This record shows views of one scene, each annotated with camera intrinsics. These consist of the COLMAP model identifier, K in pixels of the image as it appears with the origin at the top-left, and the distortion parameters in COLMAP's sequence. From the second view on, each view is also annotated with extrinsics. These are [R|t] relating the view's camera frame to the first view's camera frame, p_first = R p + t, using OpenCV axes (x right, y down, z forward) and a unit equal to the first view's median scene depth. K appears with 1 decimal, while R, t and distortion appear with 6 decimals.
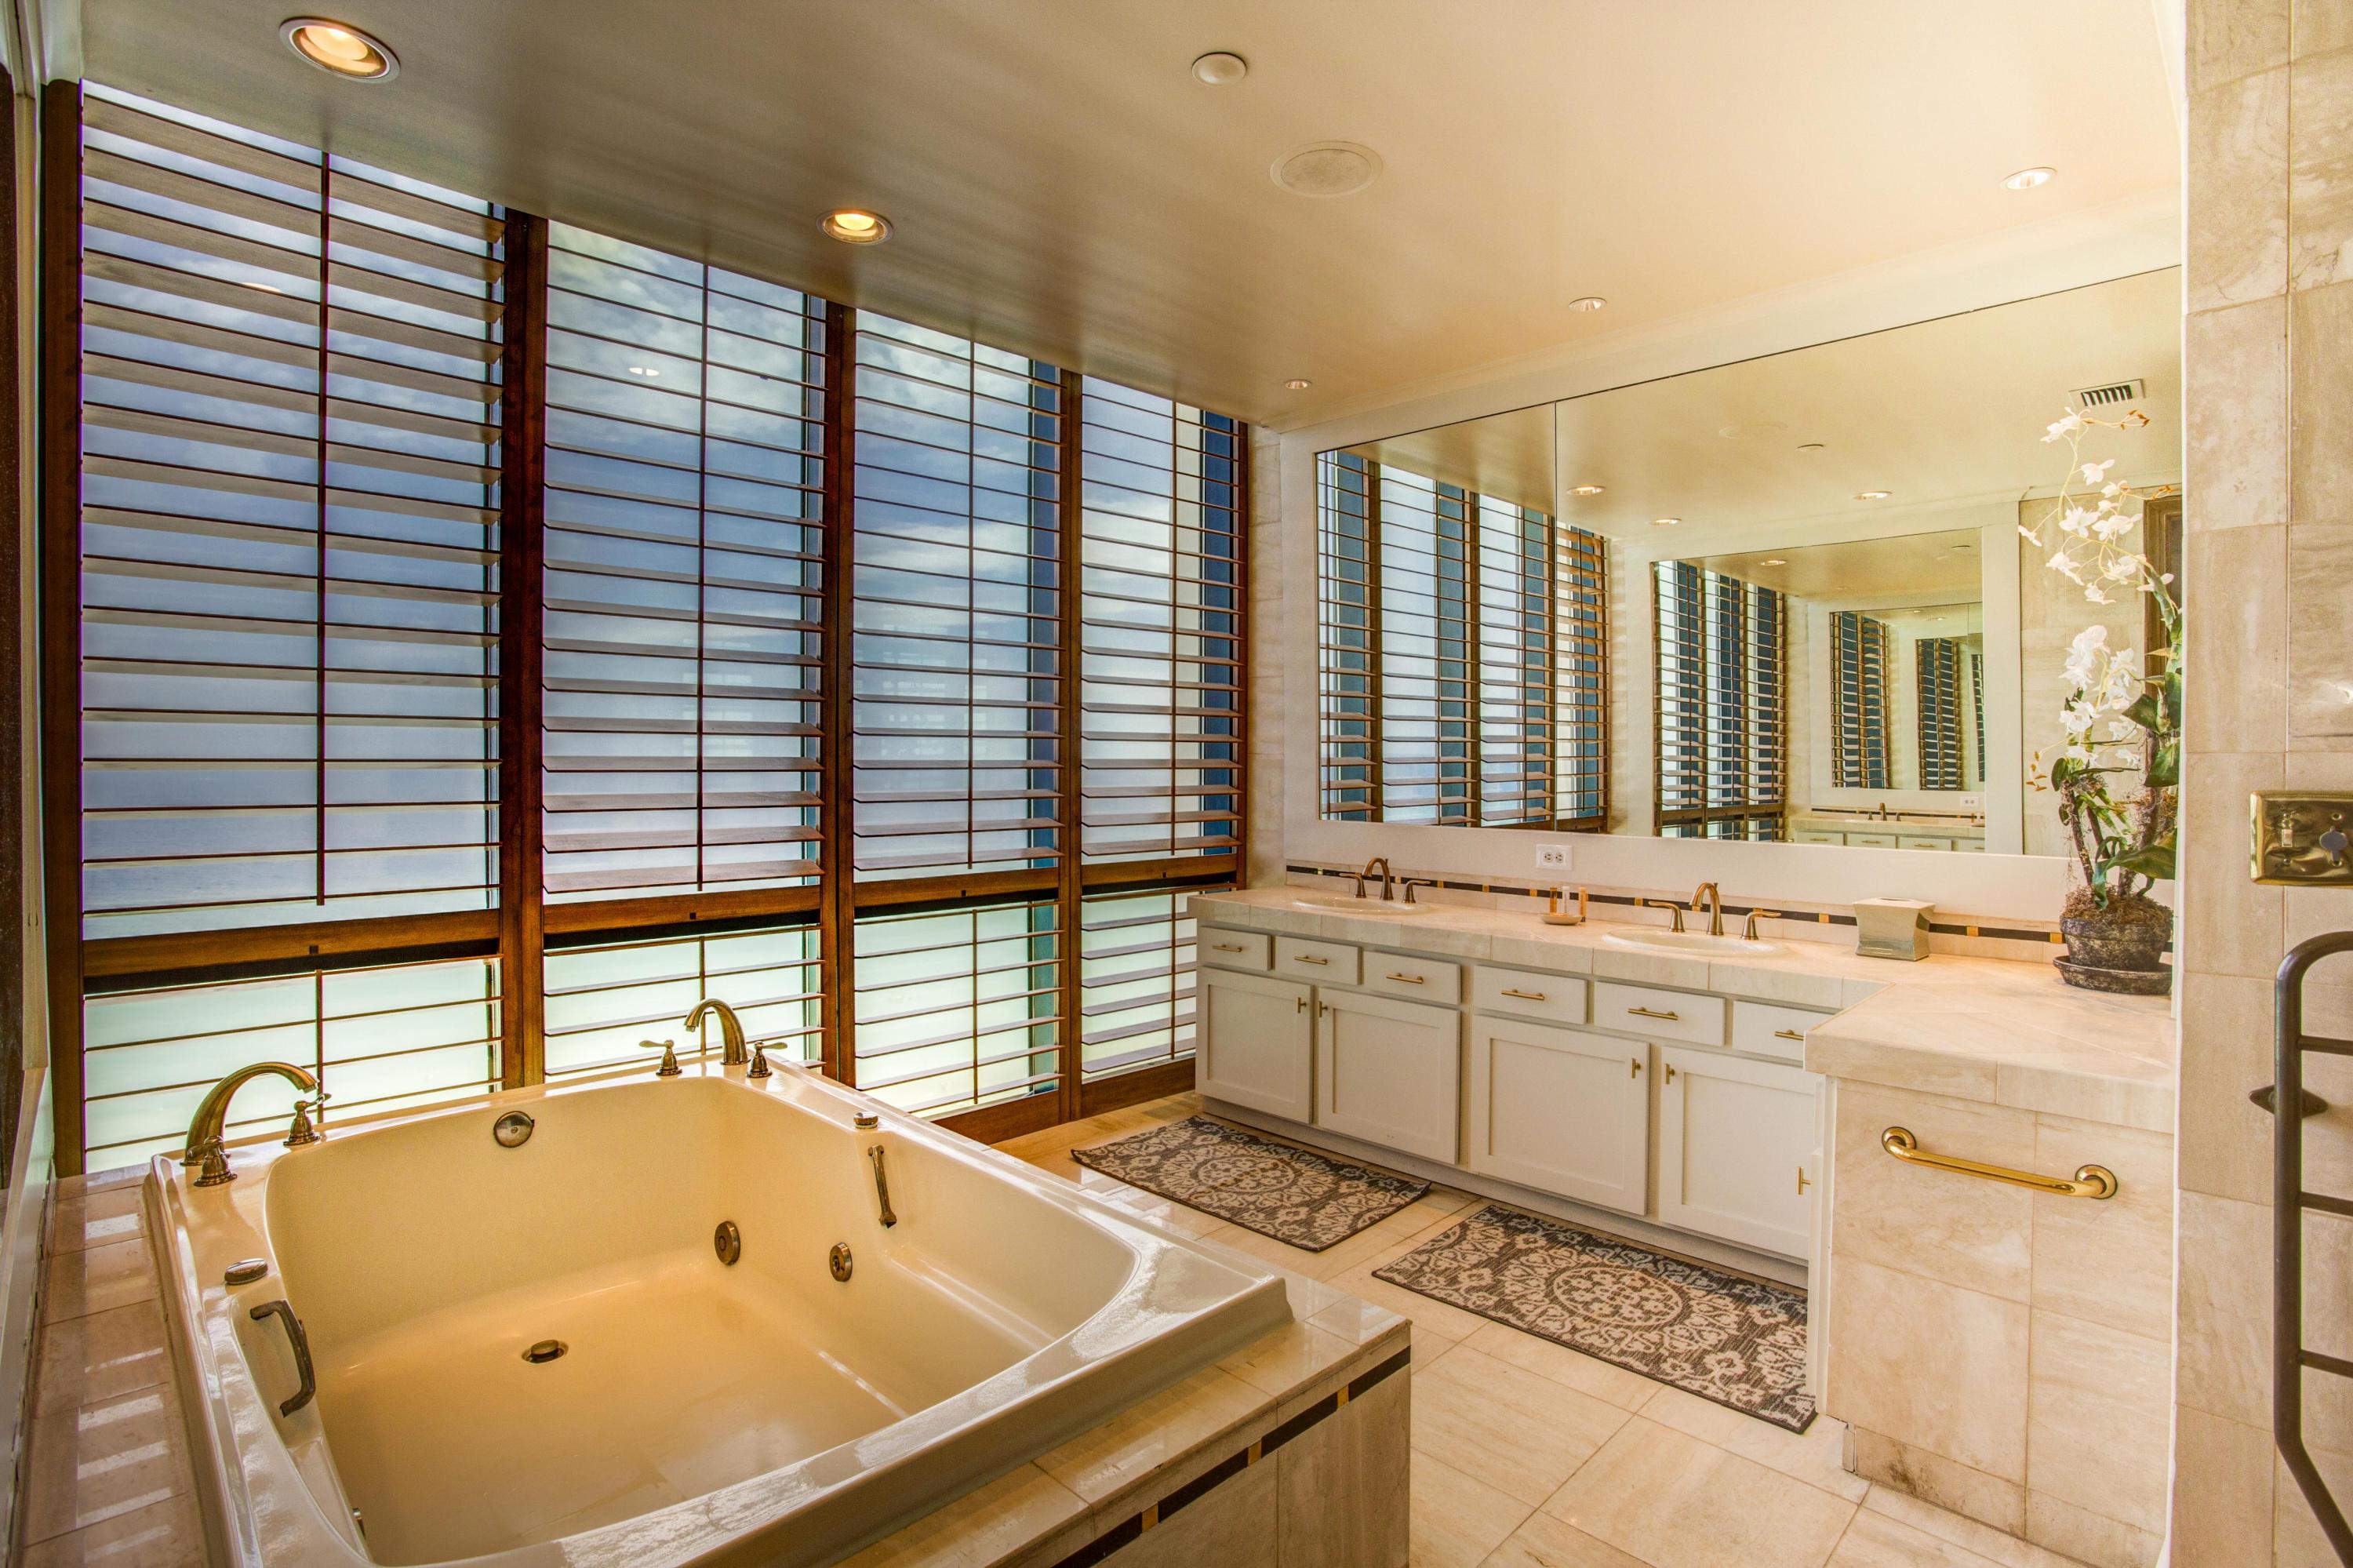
lens RADIAL K [[1136.4, 0, 1177.6], [0, 1136.4, 775.7], [0, 0, 1]] dist [-0.080893, 0.032332]
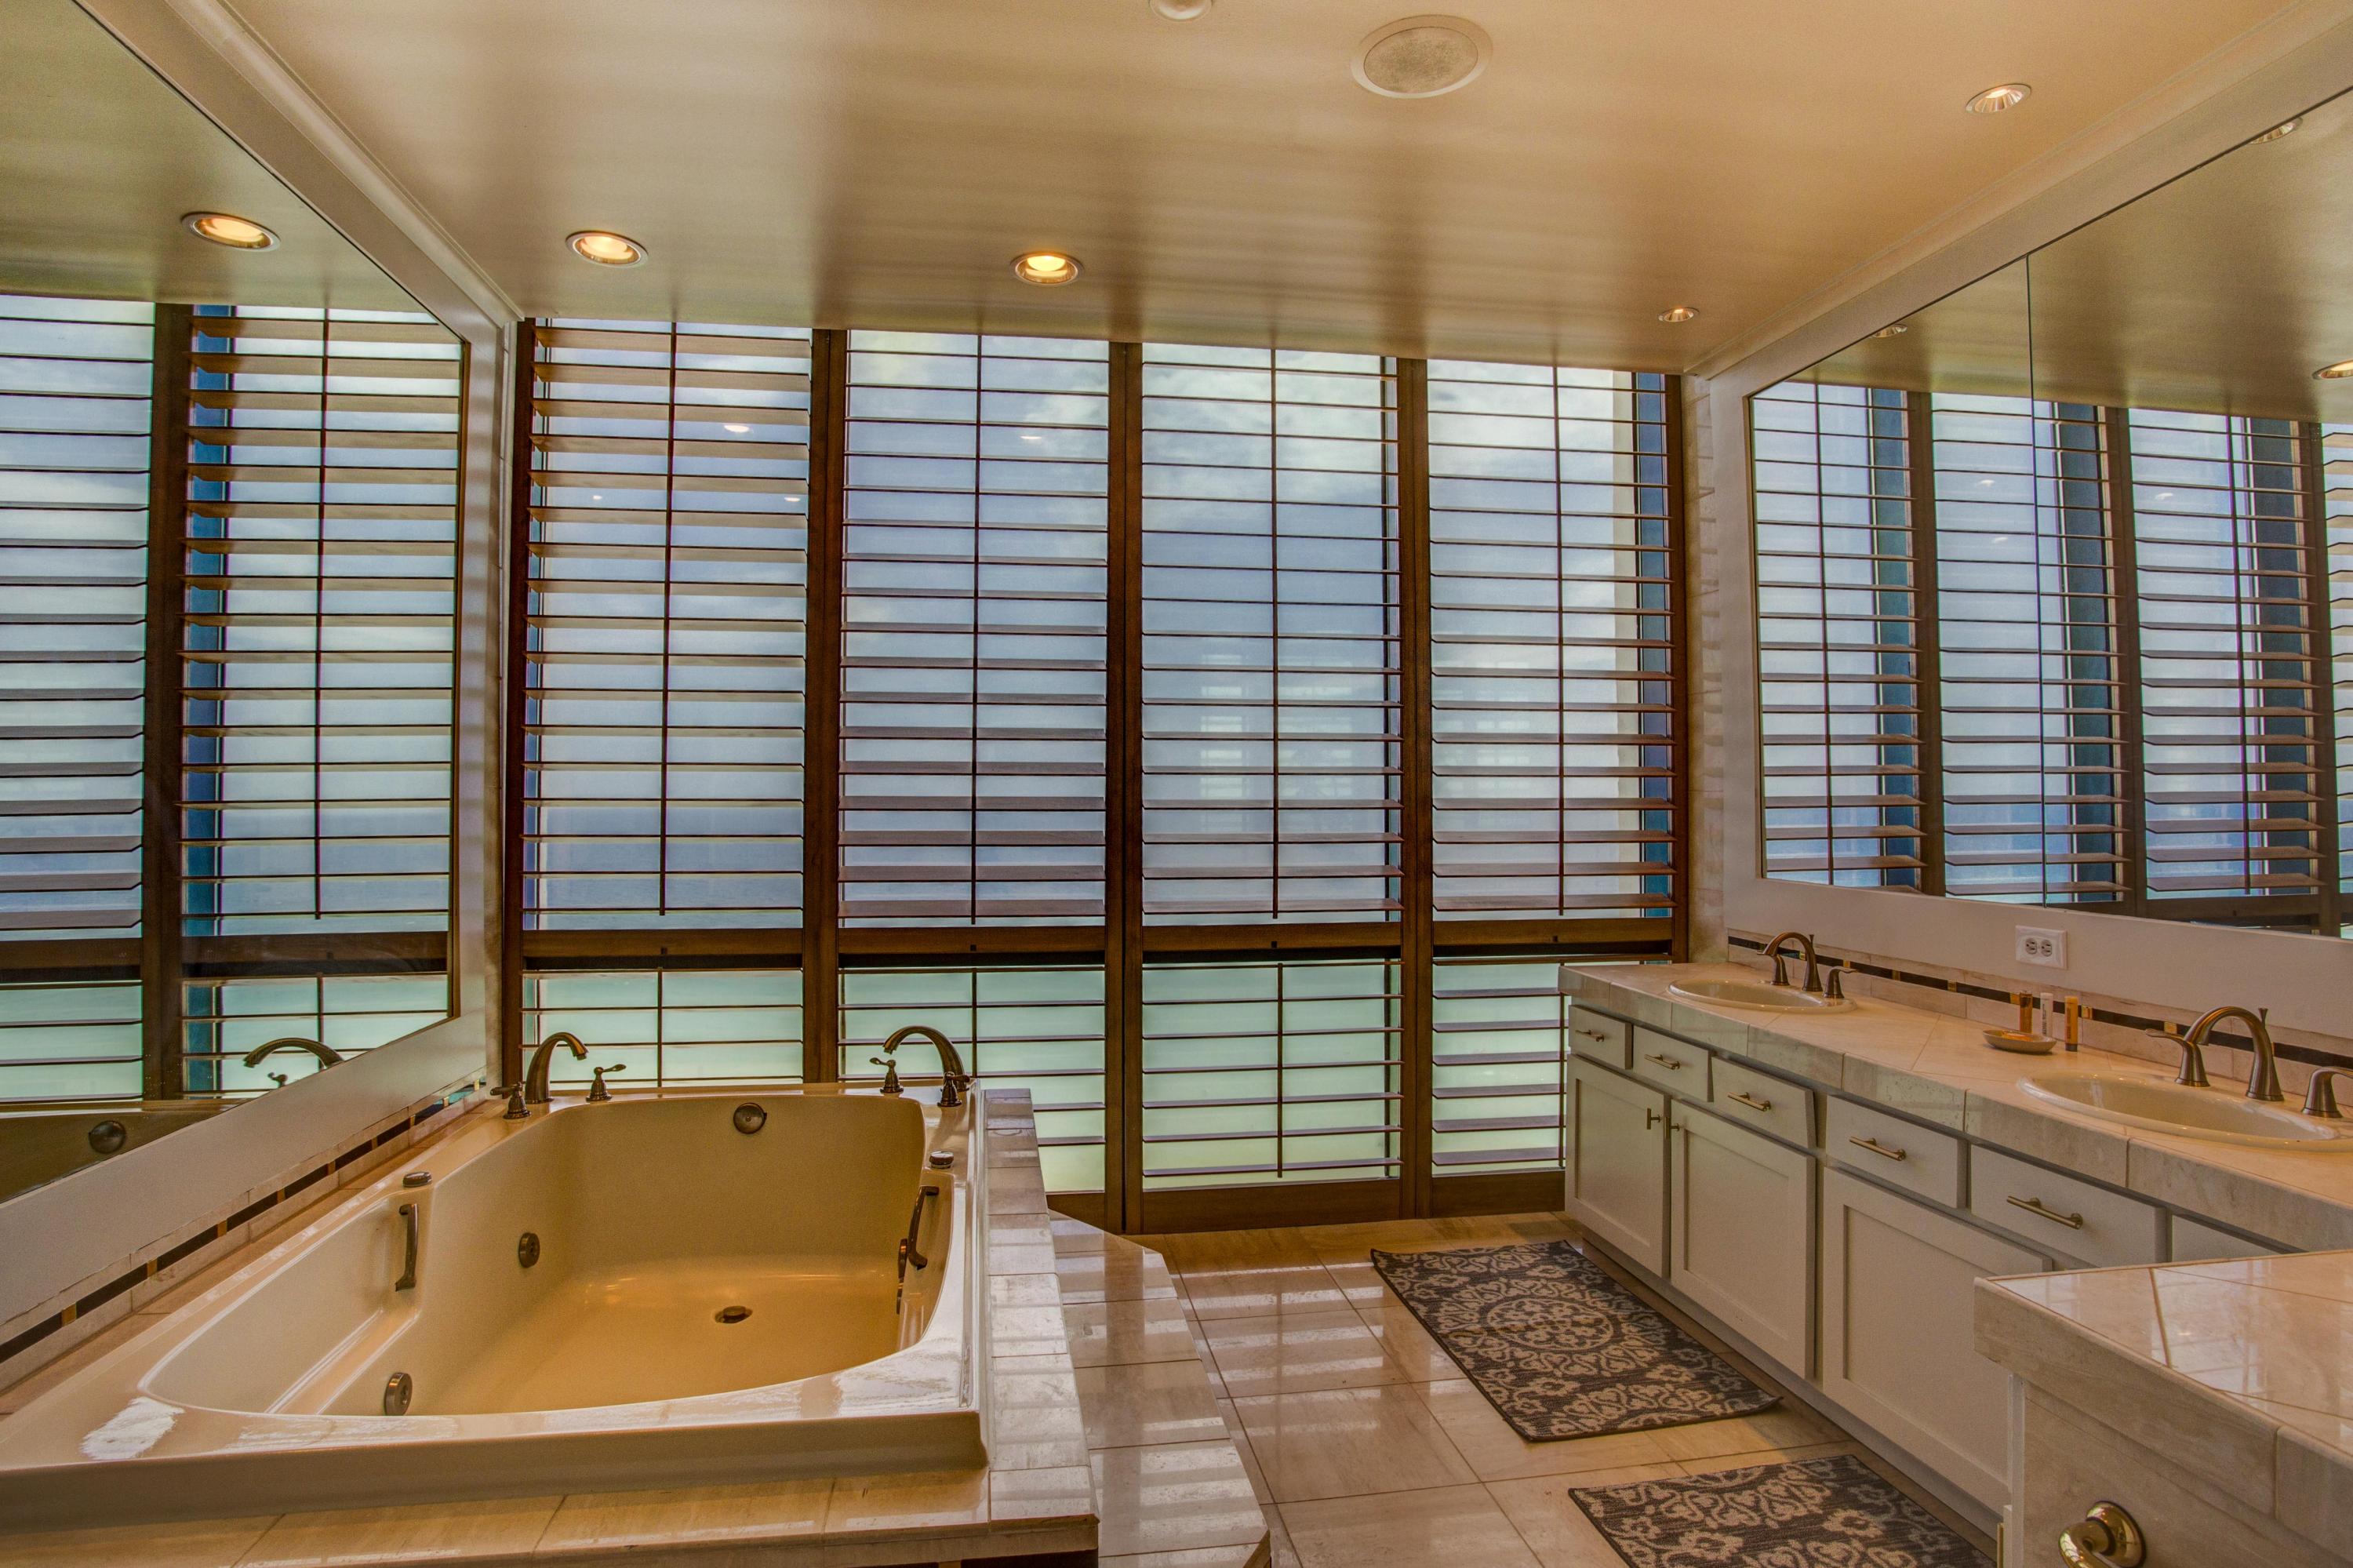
lens RADIAL K [[1214.1, 0, 1174.1], [0, 1214.1, 767.8], [0, 0, 1]] dist [-0.085033, 0.041711]
pose [[0.810571, -0.016659, -0.585403, 0.346818], [-0.007224, 0.999235, -0.038438, -0.001466], [0.585596, 0.035385, 0.809831, 0.161169]]
